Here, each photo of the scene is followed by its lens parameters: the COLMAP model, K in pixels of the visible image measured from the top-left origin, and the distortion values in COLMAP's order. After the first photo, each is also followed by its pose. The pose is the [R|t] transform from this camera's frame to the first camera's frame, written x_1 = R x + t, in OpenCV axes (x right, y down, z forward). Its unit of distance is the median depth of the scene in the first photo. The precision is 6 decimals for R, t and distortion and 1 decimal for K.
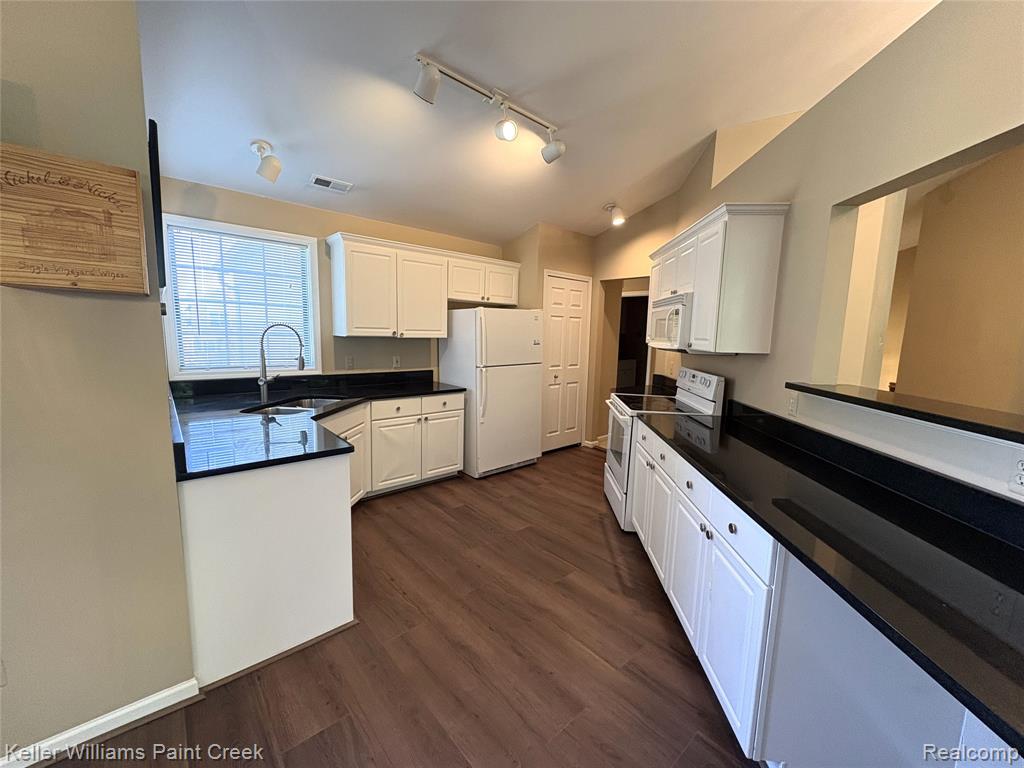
lens RADIAL K [[414.7, 0, 516.1], [0, 414.7, 385.3], [0, 0, 1]] dist [0.015018, 0.000438]
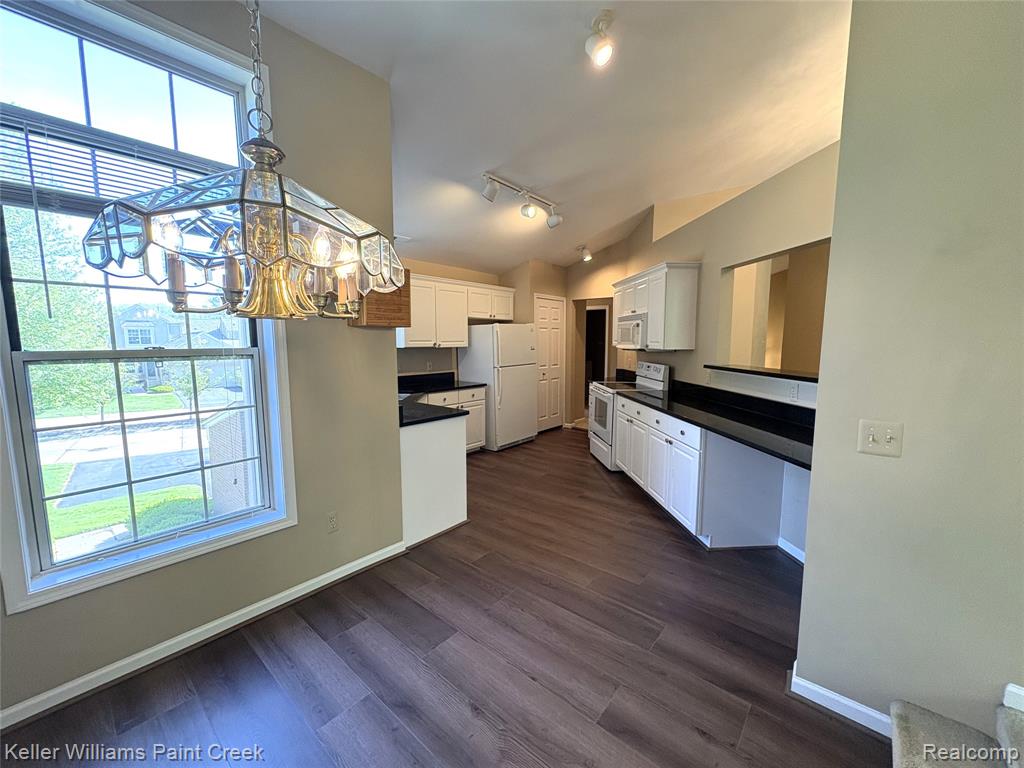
lens RADIAL K [[414.7, 0, 519.3], [0, 414.7, 385.2], [0, 0, 1]] dist [0.015018, 0.000438]
pose [[0.988250, -0.044013, 0.146373, -0.235940], [0.046869, 0.998771, -0.016116, 0.043143], [-0.145484, 0.022787, 0.989098, -0.381122]]
